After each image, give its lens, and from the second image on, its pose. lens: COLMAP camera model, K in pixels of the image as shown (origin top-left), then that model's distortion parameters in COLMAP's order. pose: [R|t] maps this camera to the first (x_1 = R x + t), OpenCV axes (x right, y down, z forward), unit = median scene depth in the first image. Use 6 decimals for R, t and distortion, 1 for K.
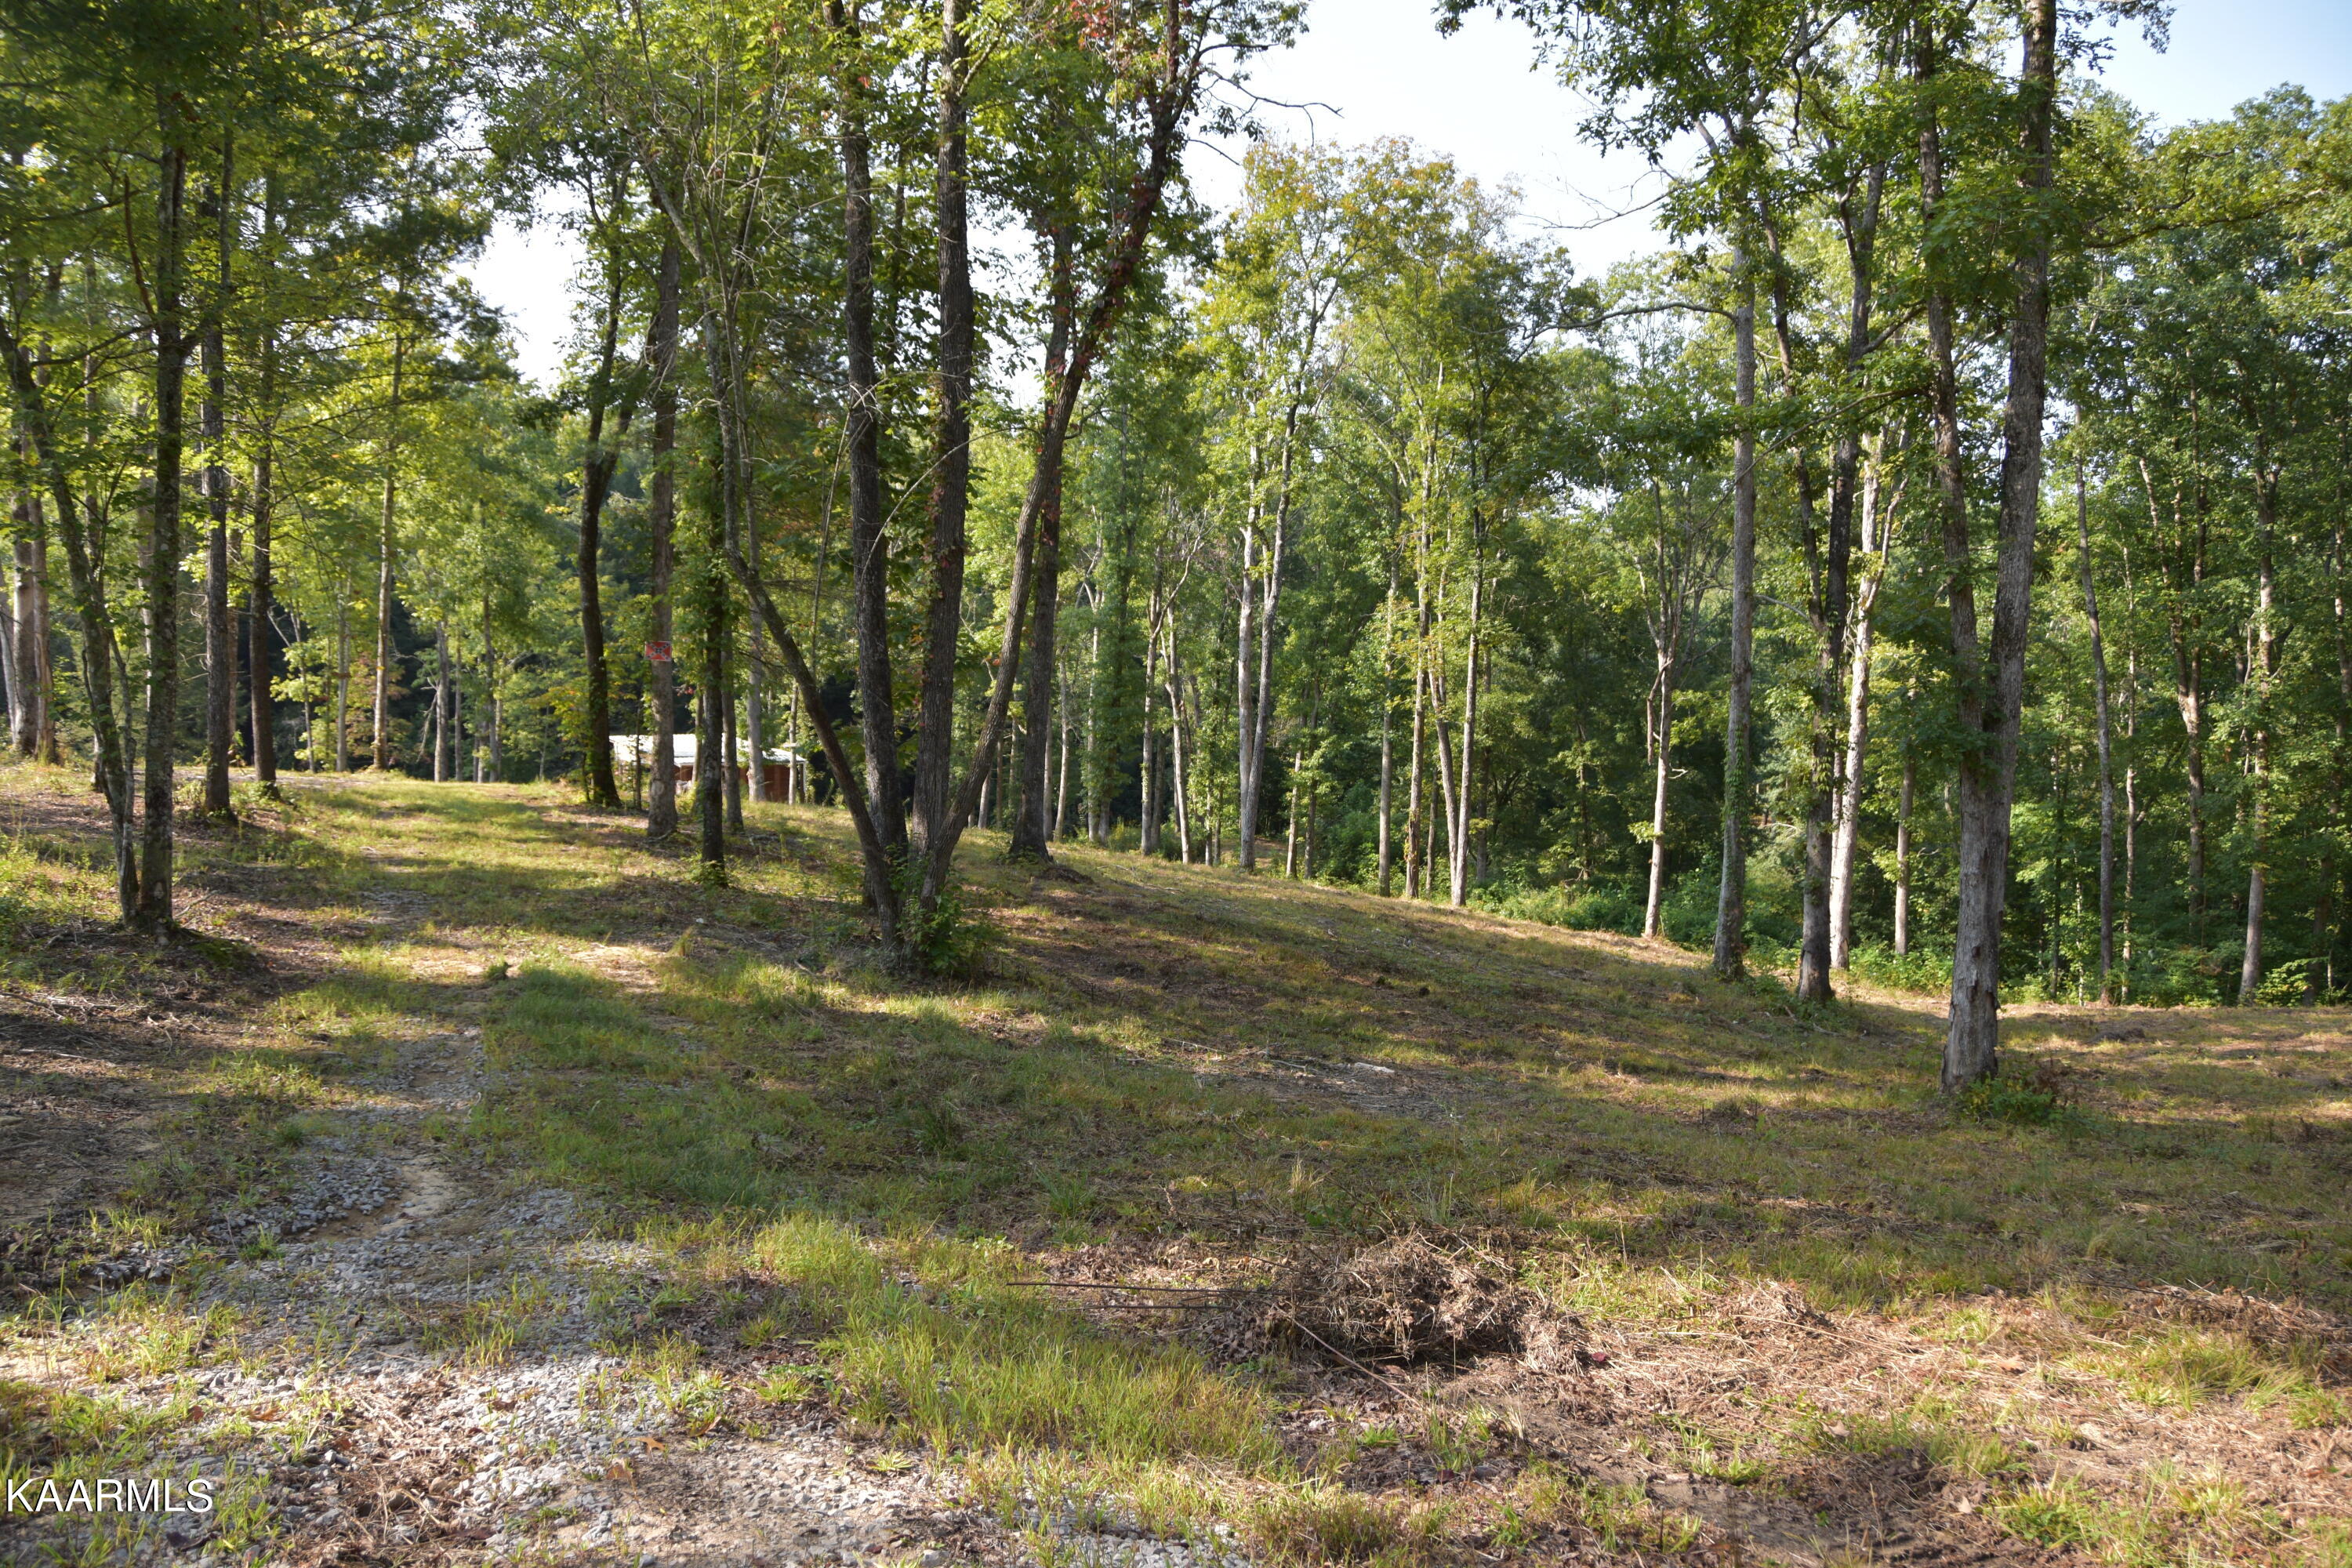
lens RADIAL K [[1853.1, 0, 1179.7], [0, 1853.1, 782.6], [0, 0, 1]] dist [-0.013988, -0.003120]
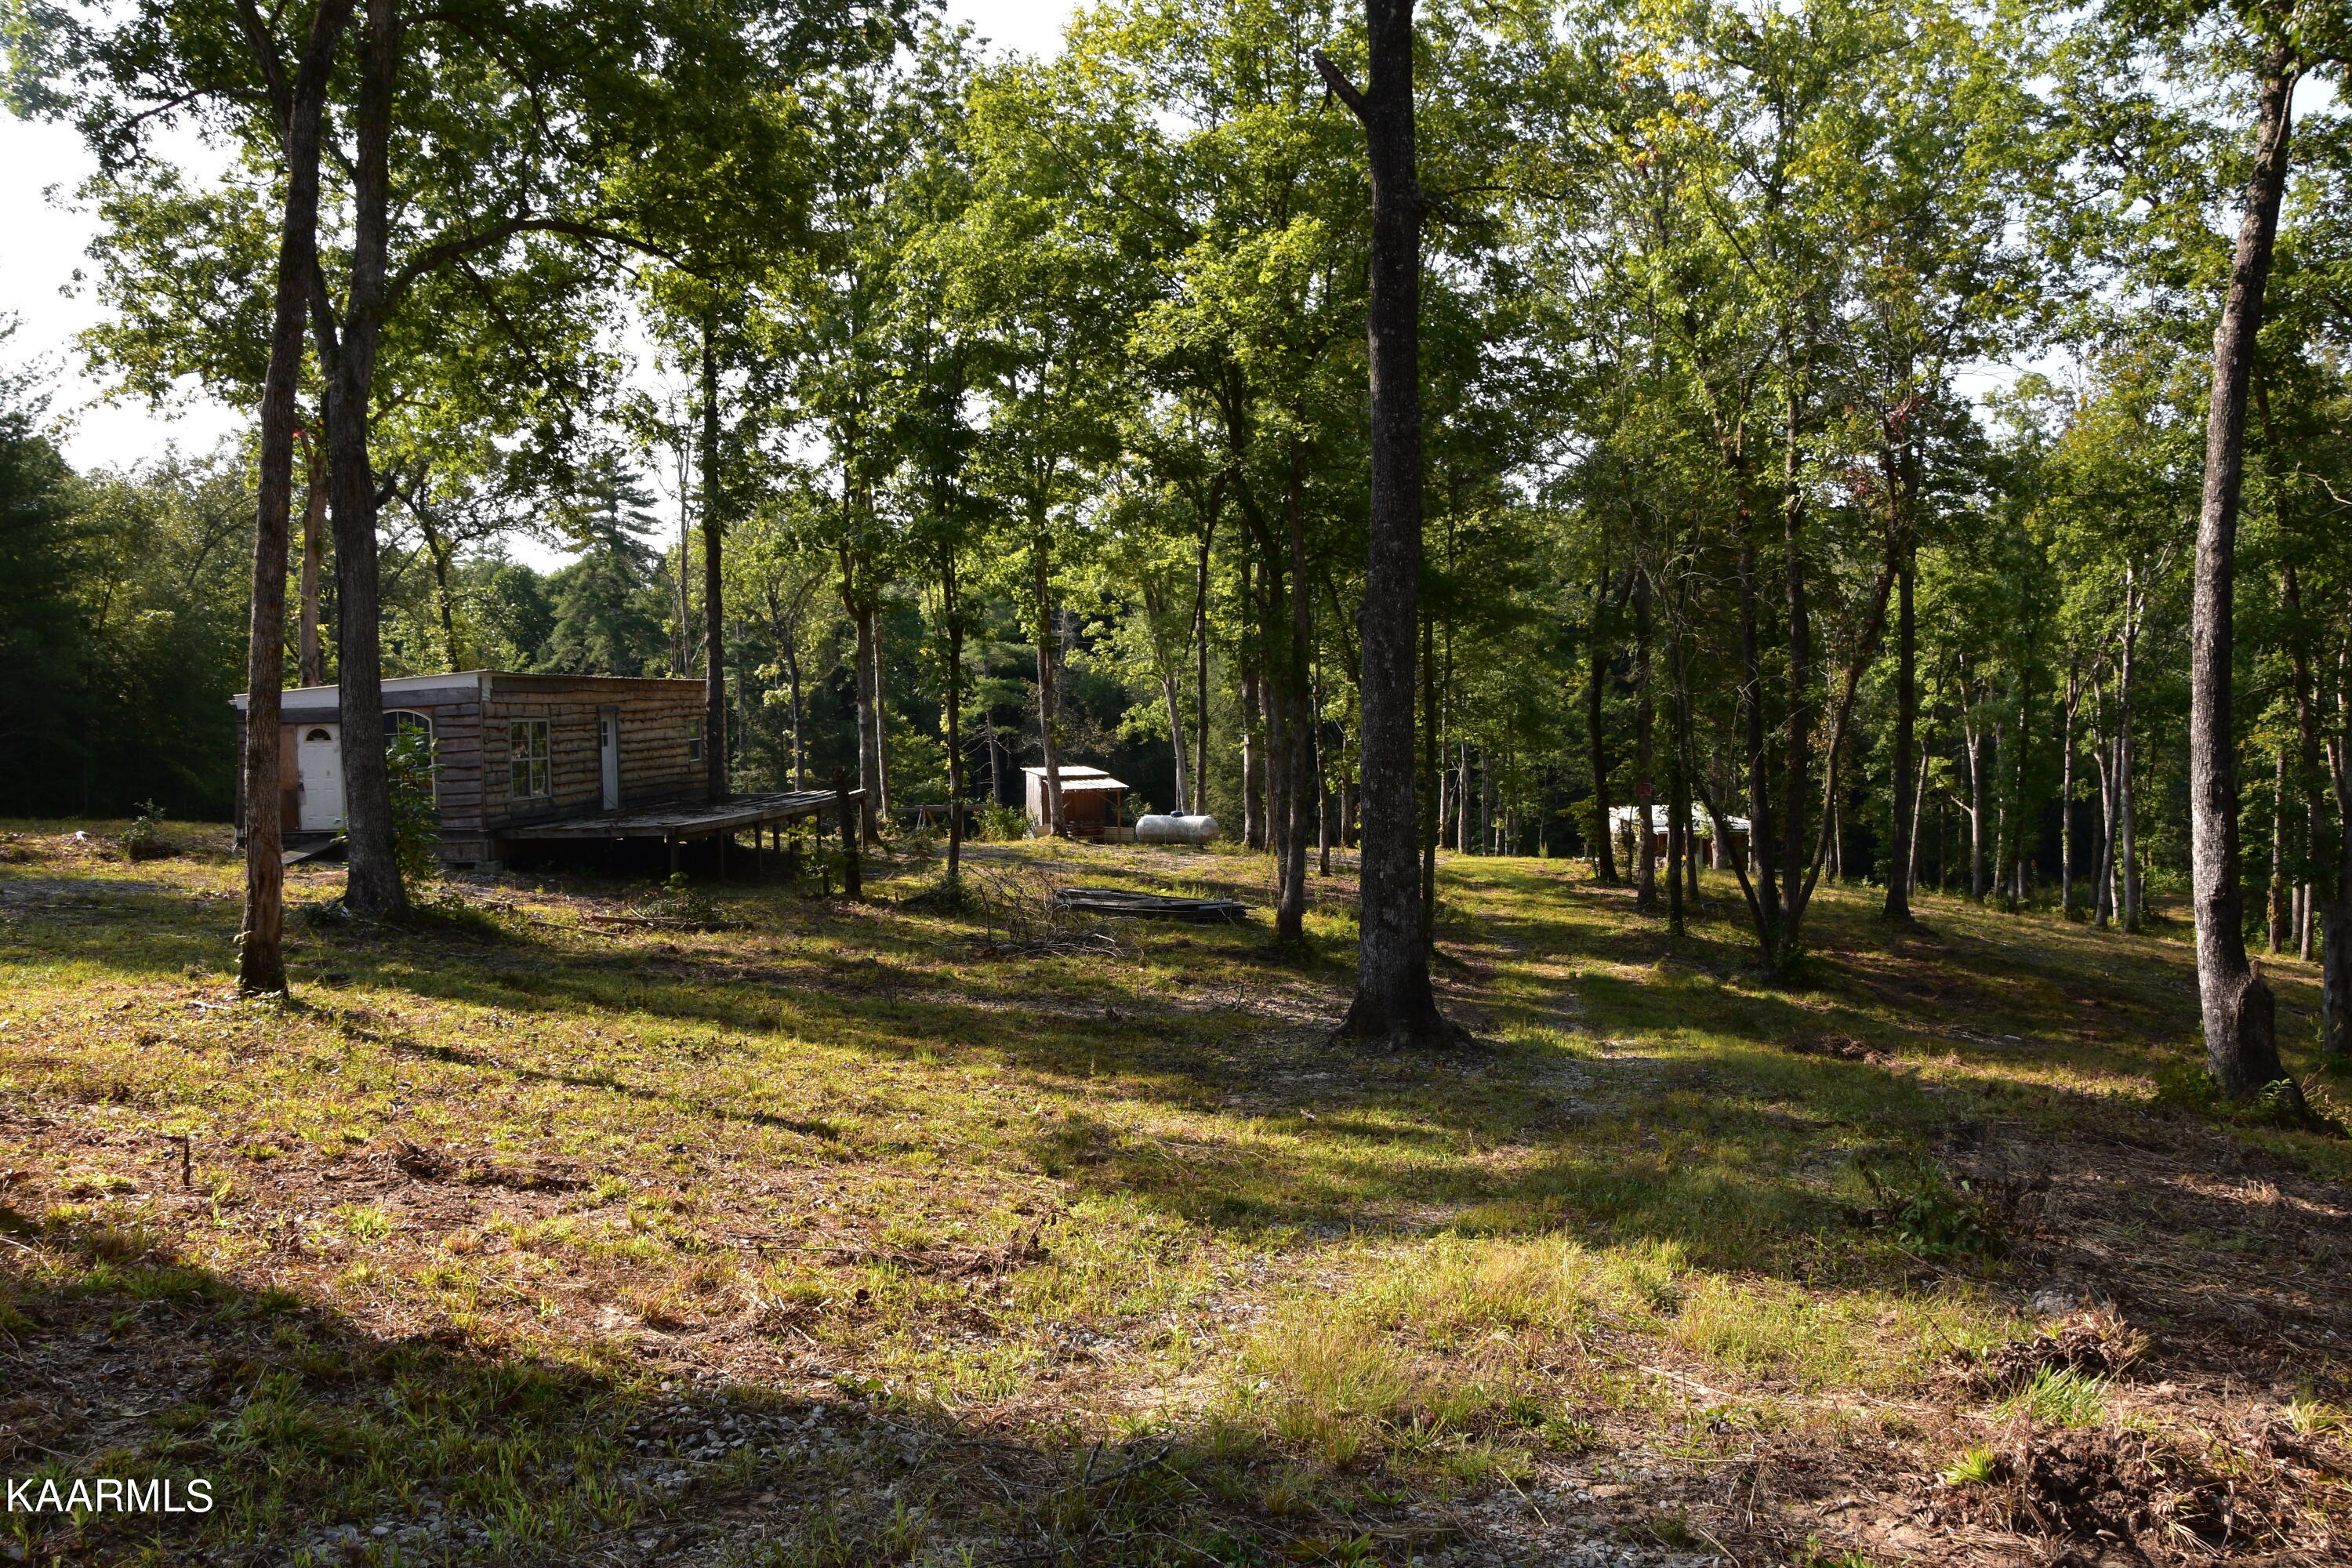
lens RADIAL K [[1853.1, 0, 1180.3], [0, 1853.1, 787.3], [0, 0, 1]] dist [-0.013988, -0.003120]
pose [[0.868840, -0.026130, -0.494403, 0.158948], [0.015975, 0.999566, -0.024755, -0.036704], [0.494835, 0.013610, 0.868880, -0.573318]]
